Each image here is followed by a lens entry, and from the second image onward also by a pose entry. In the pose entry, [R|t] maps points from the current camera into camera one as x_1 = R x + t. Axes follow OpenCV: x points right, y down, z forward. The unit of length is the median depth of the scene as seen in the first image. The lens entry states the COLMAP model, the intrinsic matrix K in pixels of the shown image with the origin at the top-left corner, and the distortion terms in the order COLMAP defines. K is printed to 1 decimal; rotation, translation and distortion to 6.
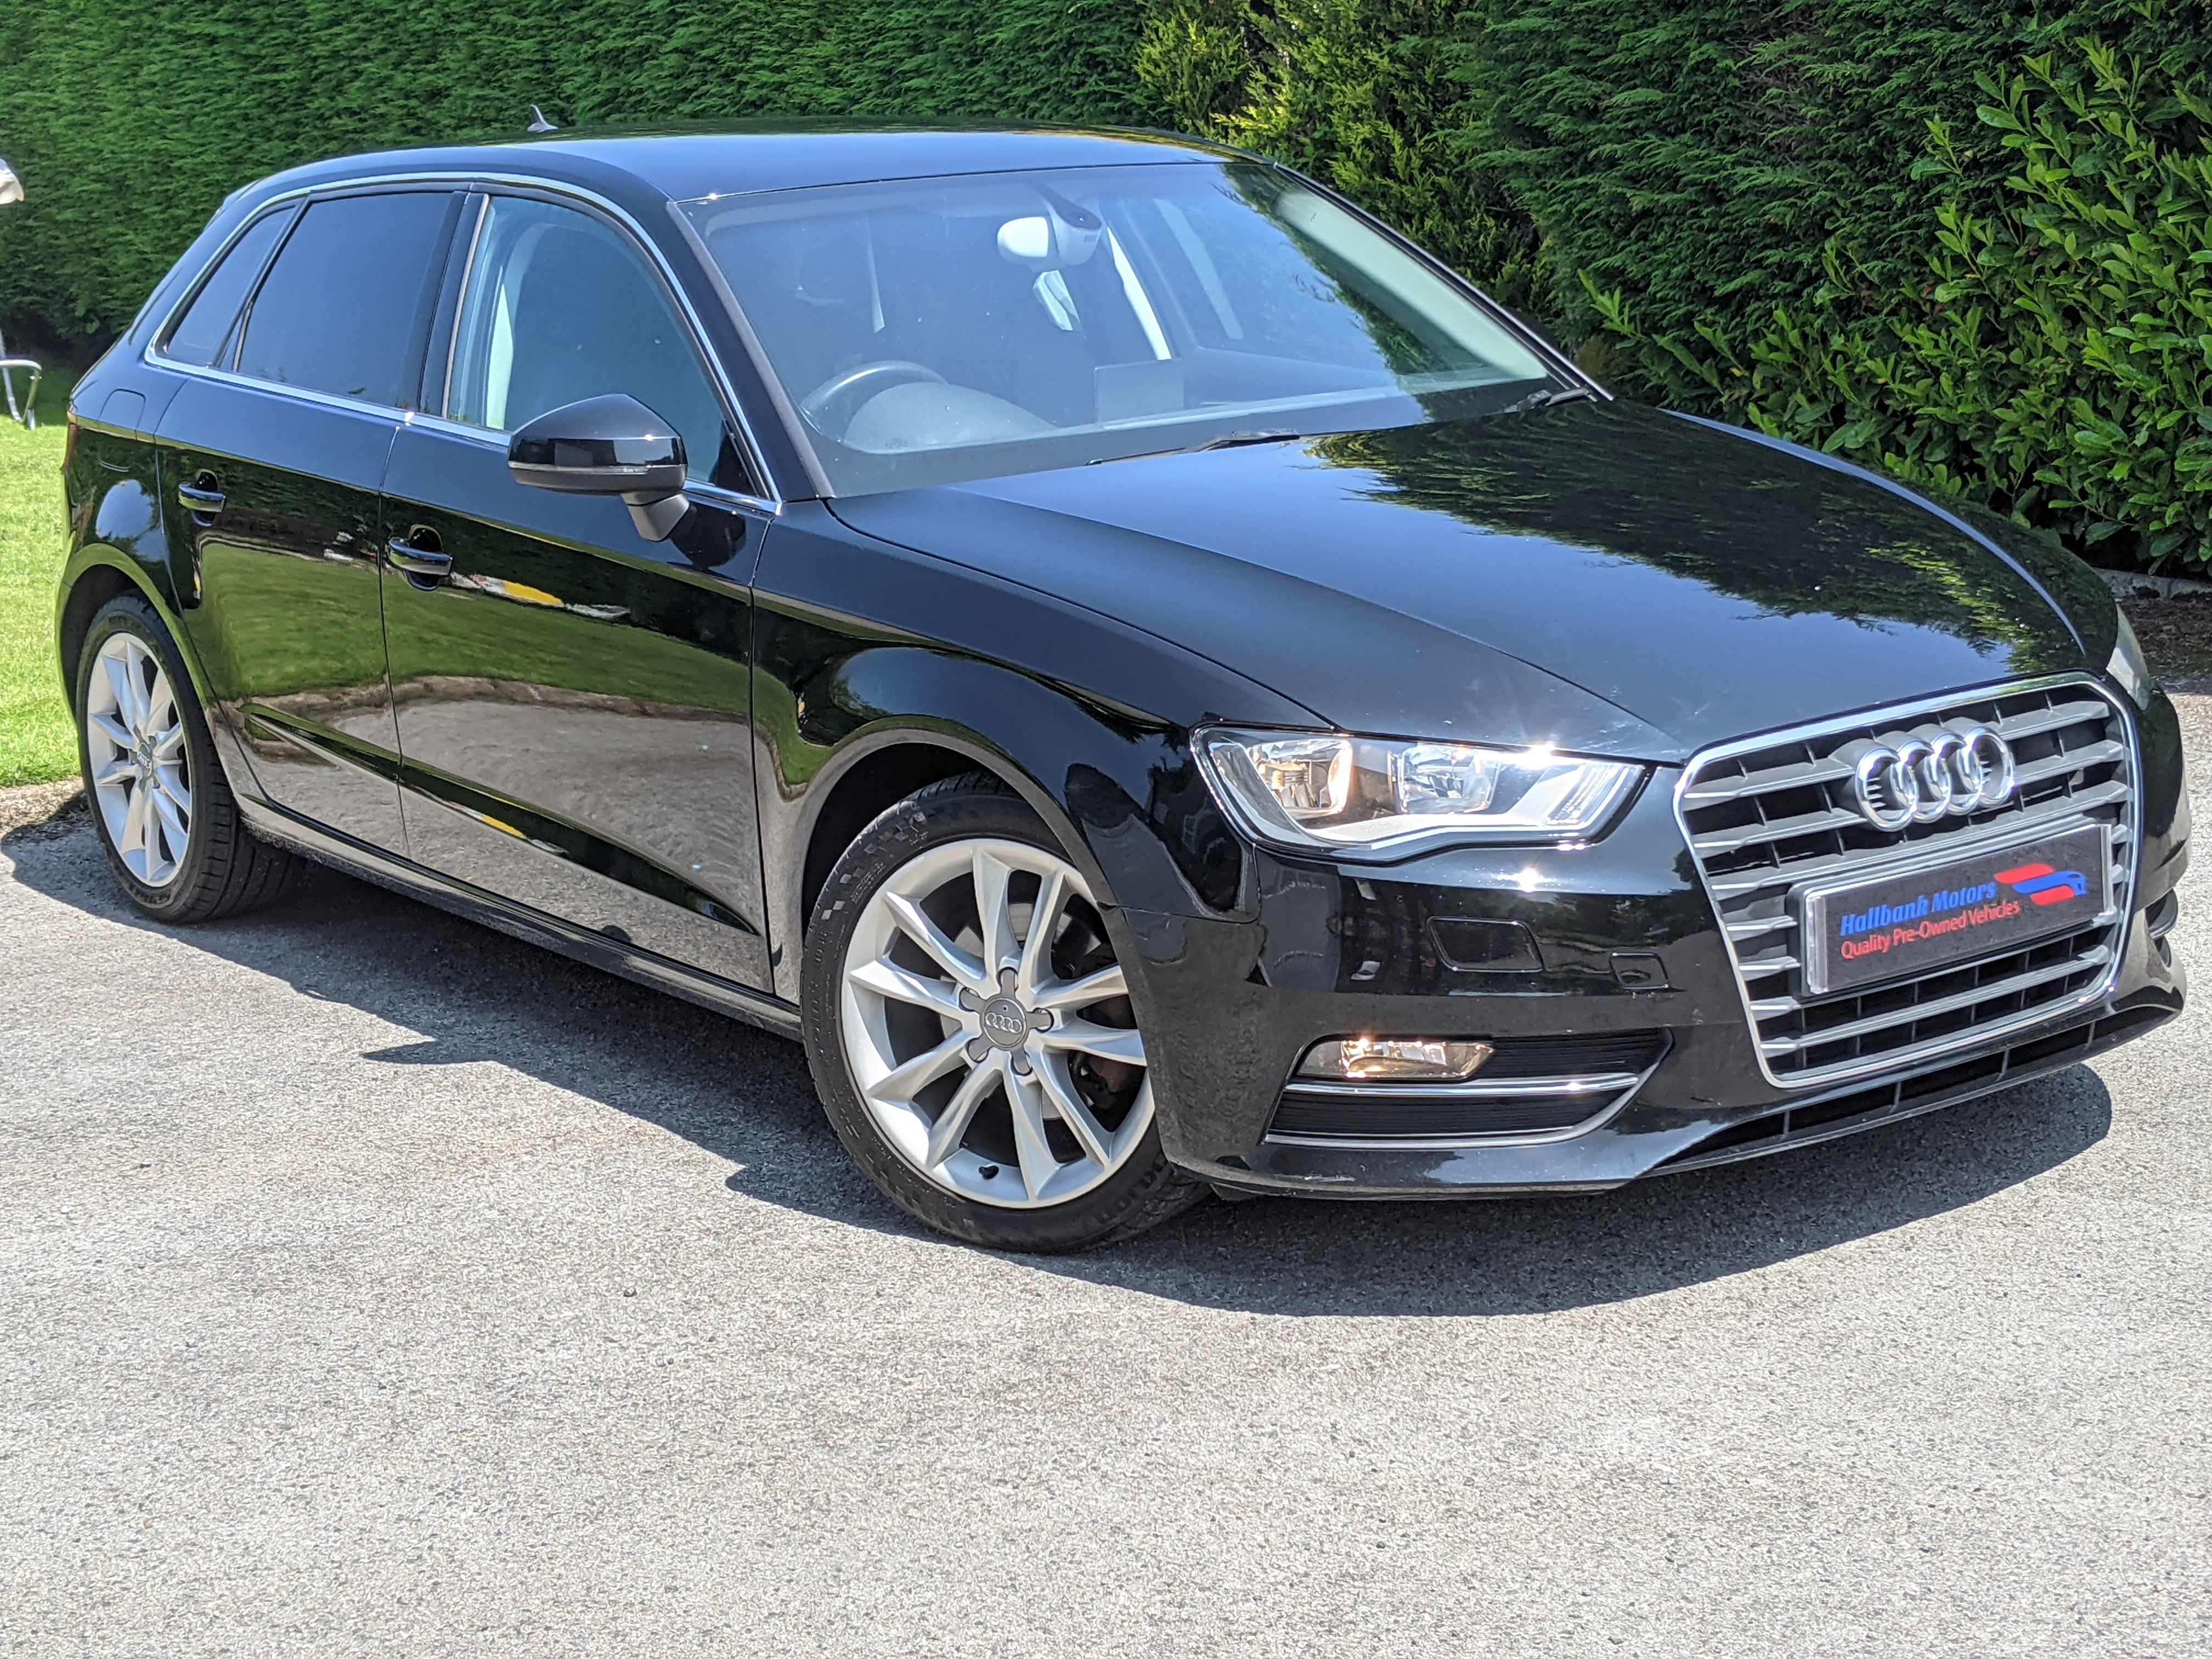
lens RADIAL K [[3468.0, 0, 1118.7], [0, 3468.0, 818.9], [0, 0, 1]] dist [0.092702, 0.000000]
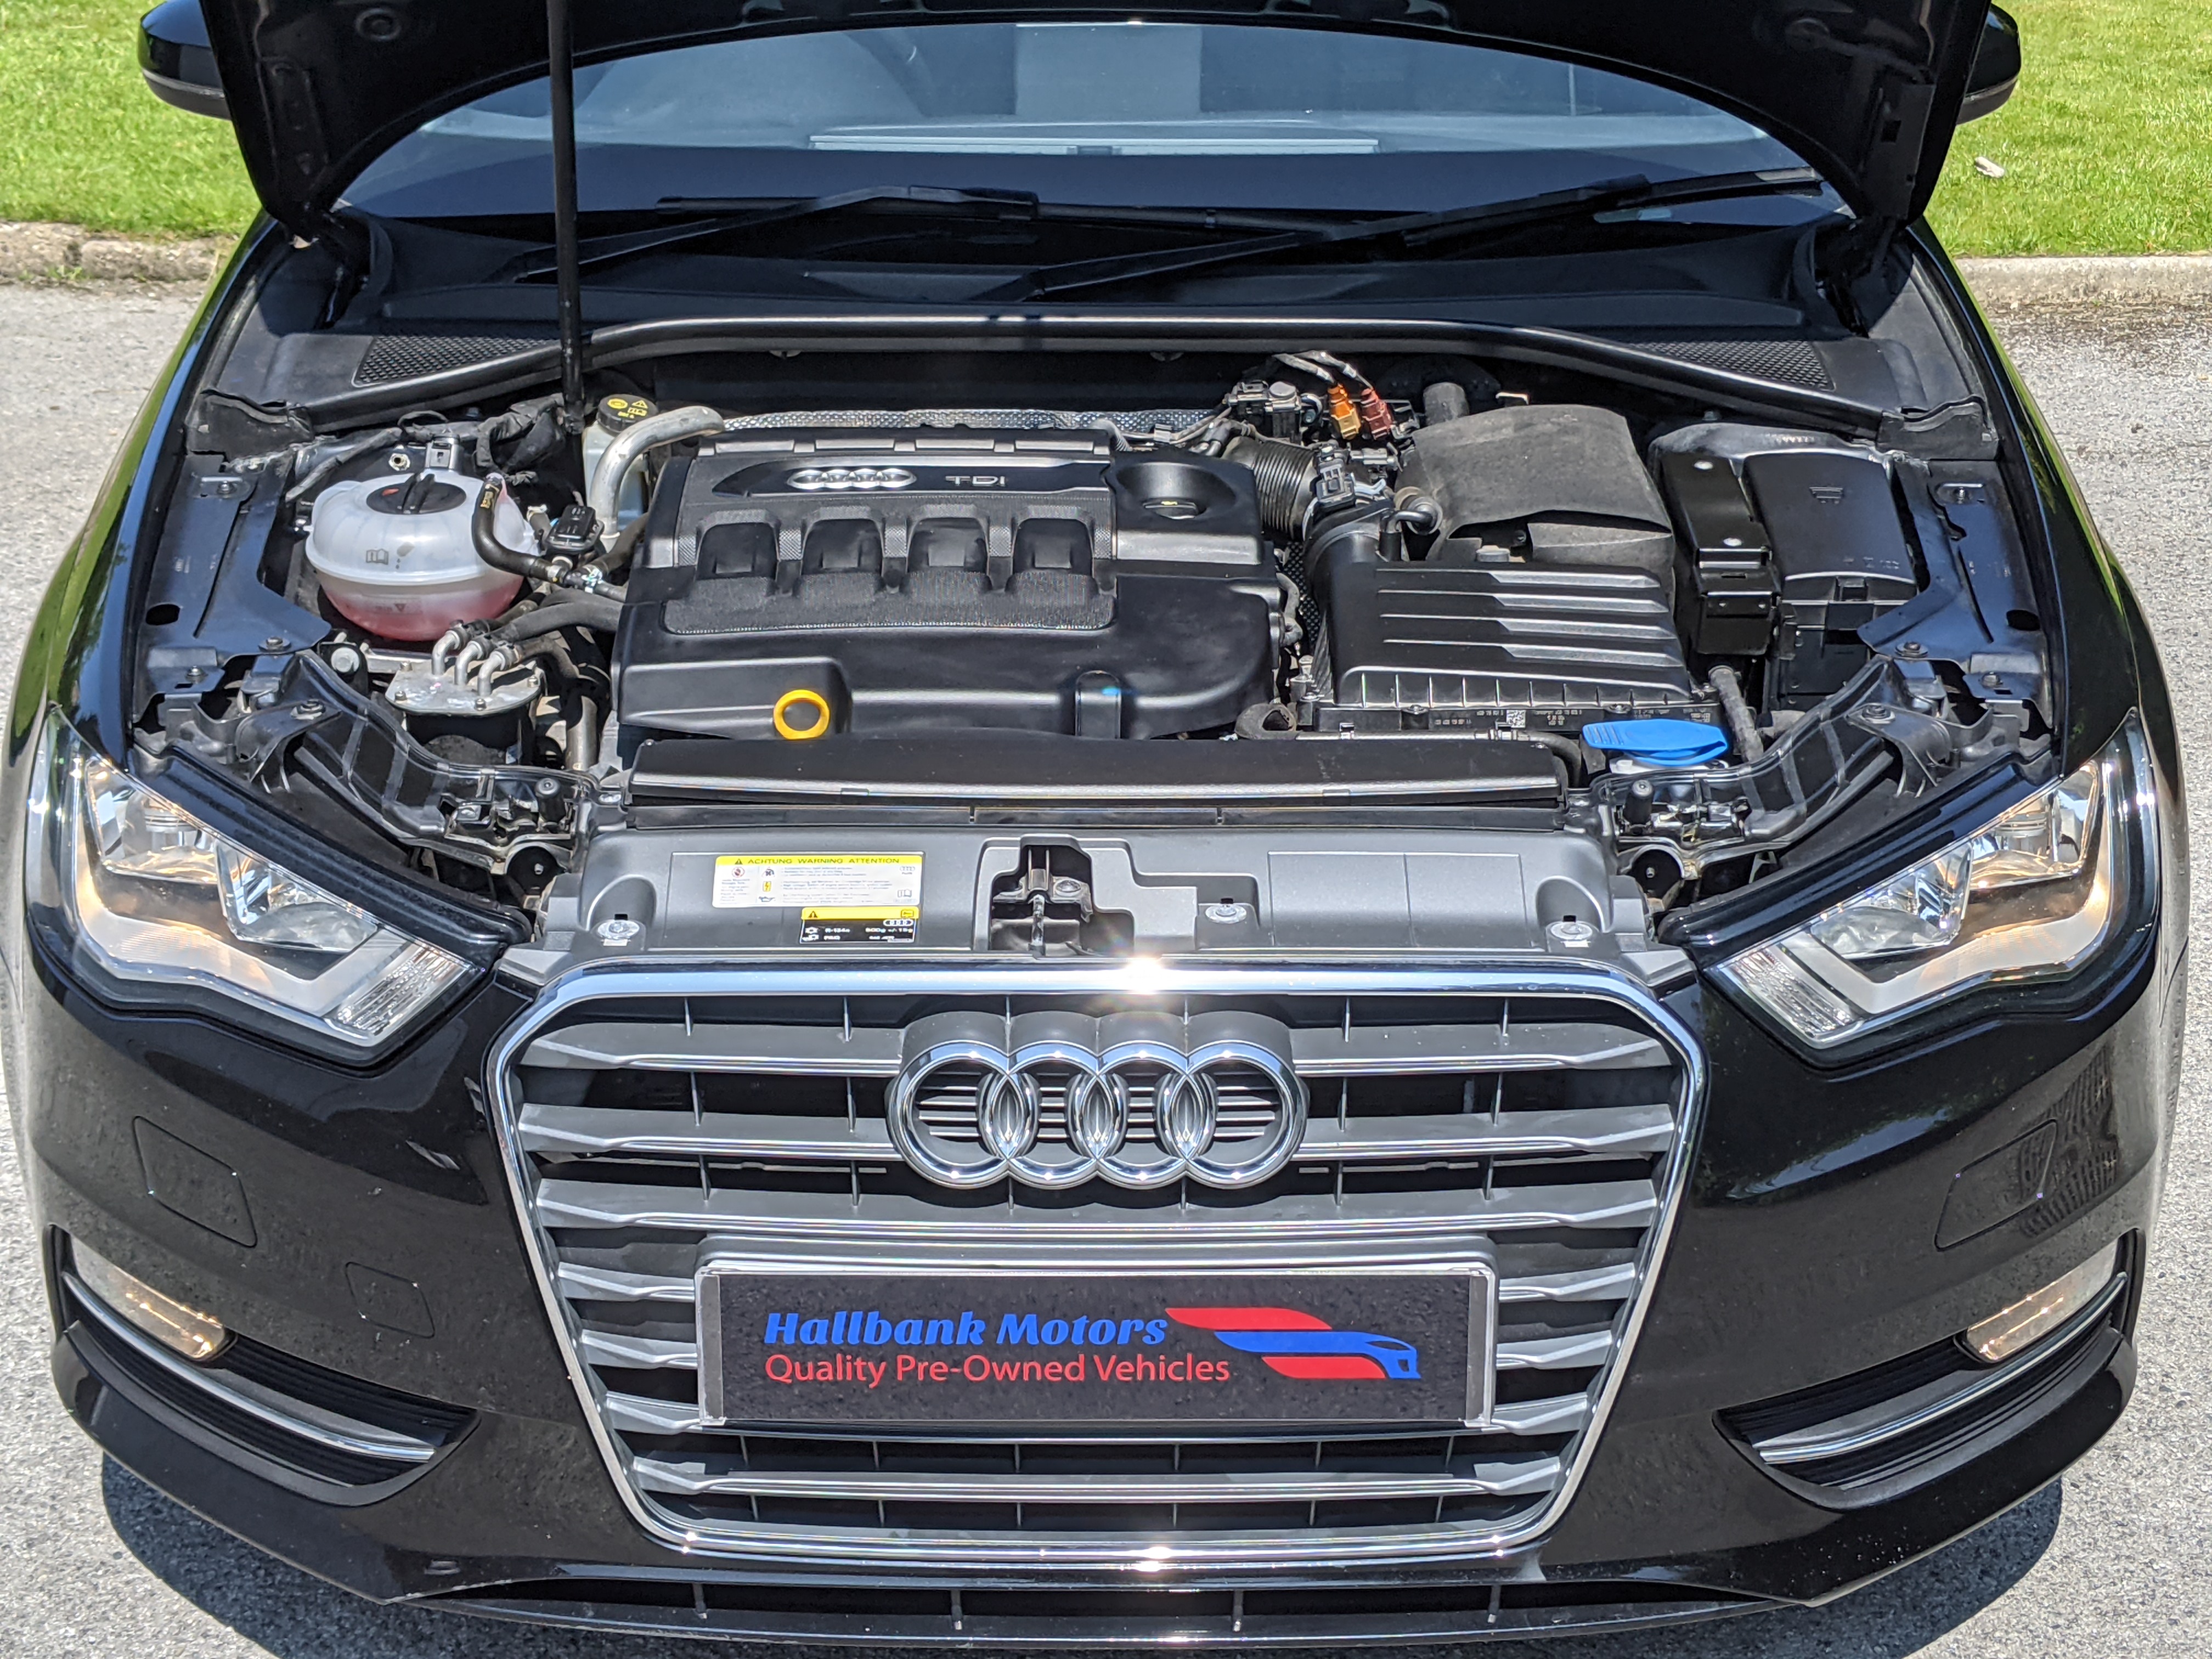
lens RADIAL K [[3468.0, 0, 1098.2], [0, 3468.0, 812.6], [0, 0, 1]] dist [0.092702, 0.000000]
pose [[0.792328, 0.272919, -0.545648, 0.319168], [-0.157385, 0.955527, 0.249394, -0.118958], [0.589446, -0.111725, 0.800044, 0.346068]]
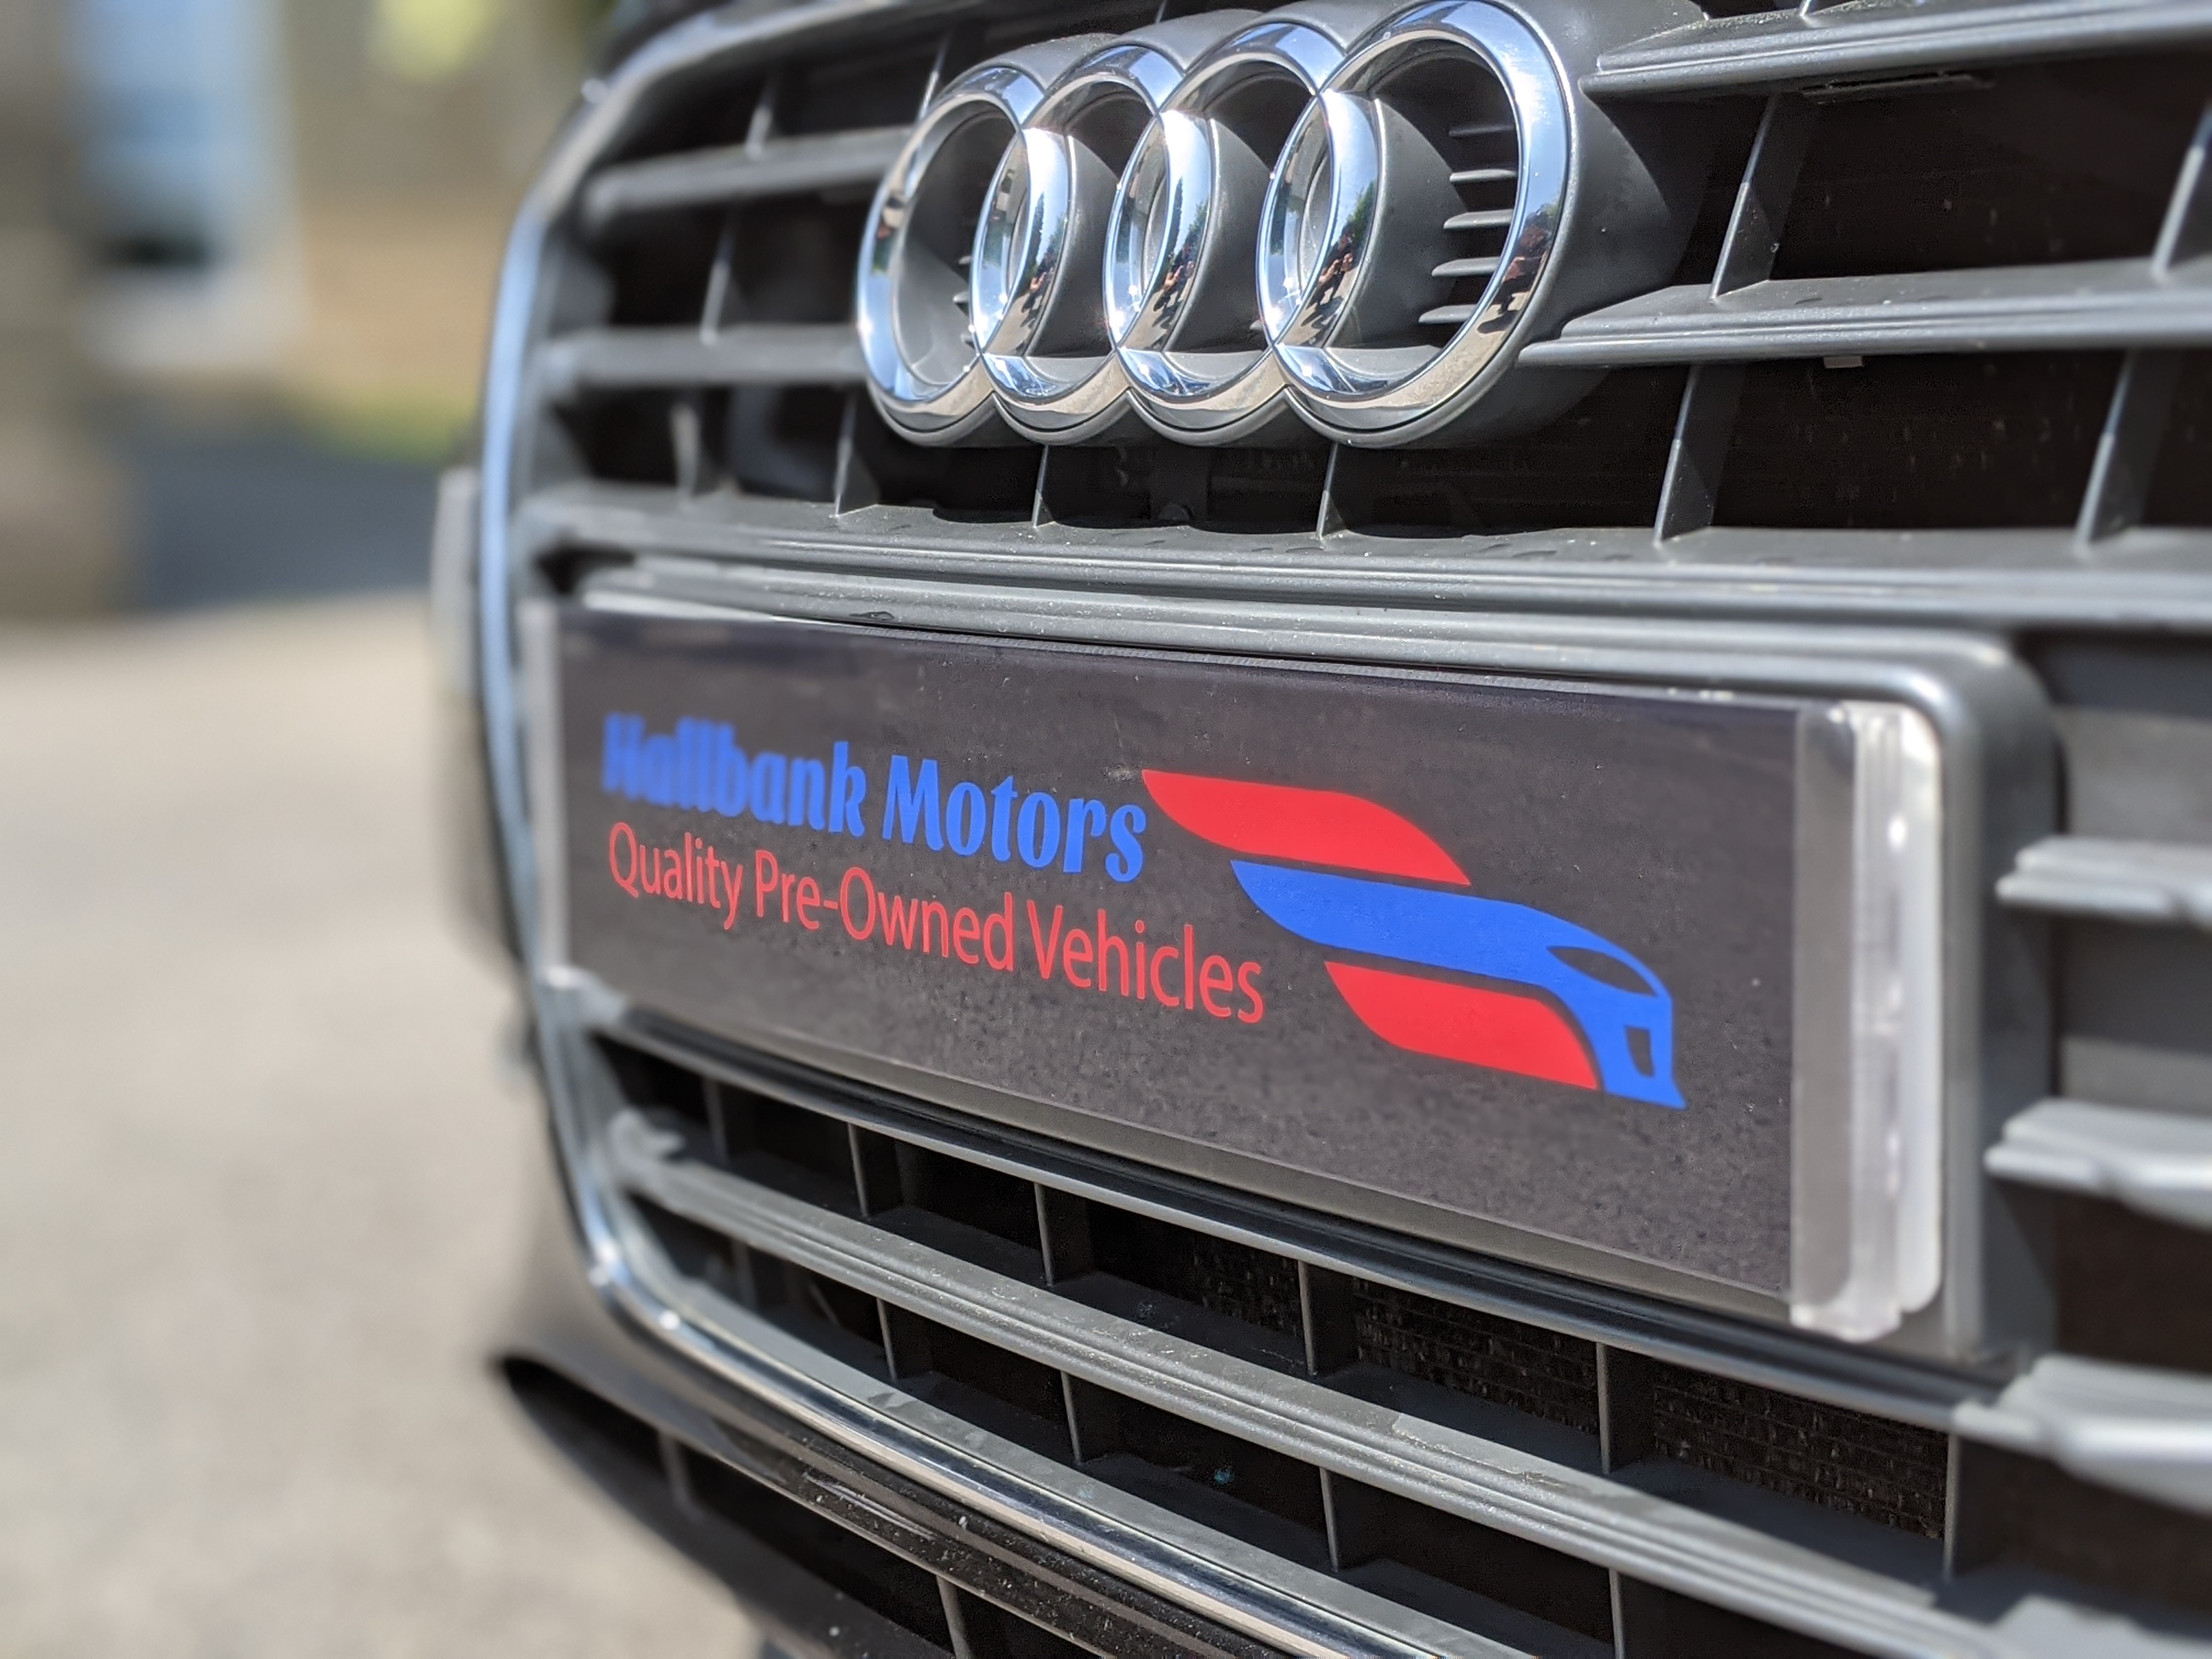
lens RADIAL K [[3464.4, 0, 1106.6], [0, 3464.4, 837.6], [0, 0, 1]] dist [0.147555, 0.000000]
pose [[-0.027952, 0.195408, -0.980324, 0.267394], [-0.148153, 0.969066, 0.197388, -0.010511], [0.988569, 0.150755, 0.001863, 0.612897]]
